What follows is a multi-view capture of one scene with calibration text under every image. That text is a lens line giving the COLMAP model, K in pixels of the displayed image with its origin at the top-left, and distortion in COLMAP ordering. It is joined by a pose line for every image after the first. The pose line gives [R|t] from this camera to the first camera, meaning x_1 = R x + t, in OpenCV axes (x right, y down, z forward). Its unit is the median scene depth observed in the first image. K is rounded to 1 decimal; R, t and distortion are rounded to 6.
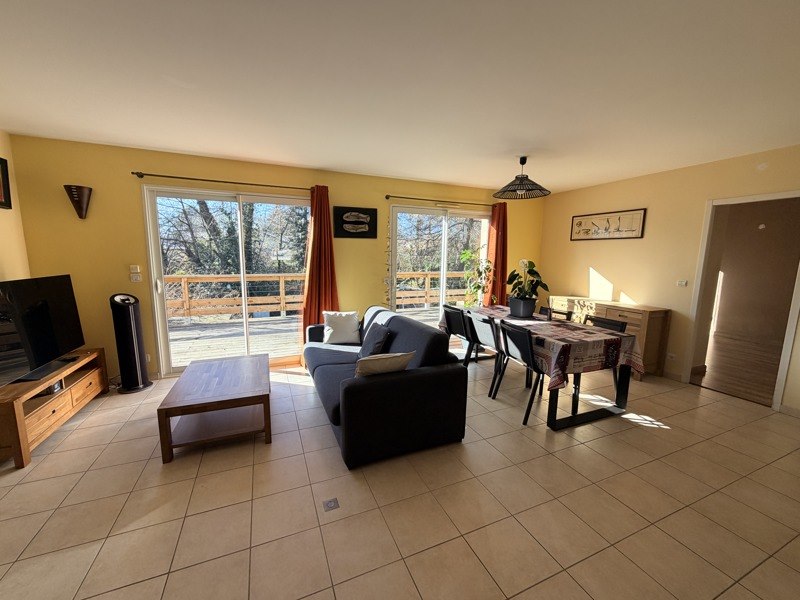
lens RADIAL K [[317.1, 0, 396.6], [0, 317.1, 300.8], [0, 0, 1]] dist [-0.000649, -0.000124]
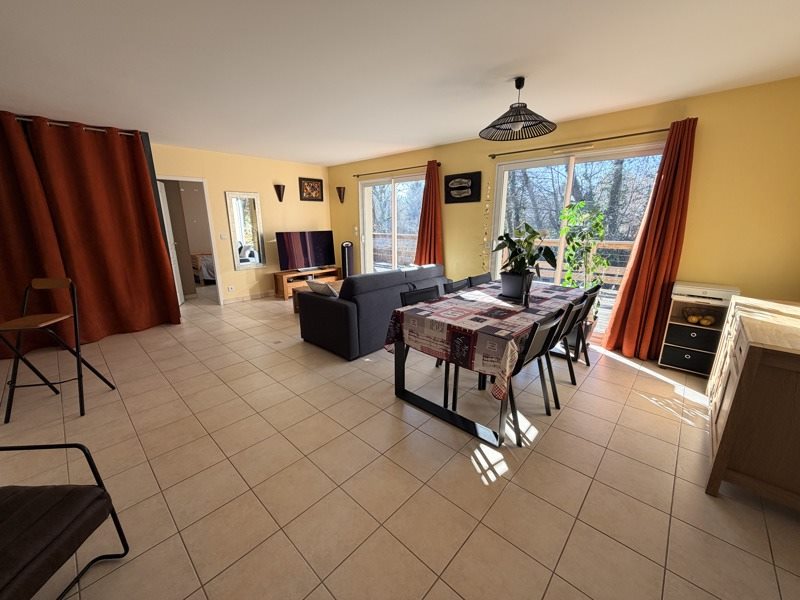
lens RADIAL K [[317.1, 0, 396.6], [0, 317.1, 300.8], [0, 0, 1]] dist [-0.000649, -0.000124]
pose [[0.408816, 0.210348, -0.888045, 0.992260], [-0.120905, 0.976981, 0.175754, -0.041500], [0.904573, 0.035518, 0.424837, 0.428262]]
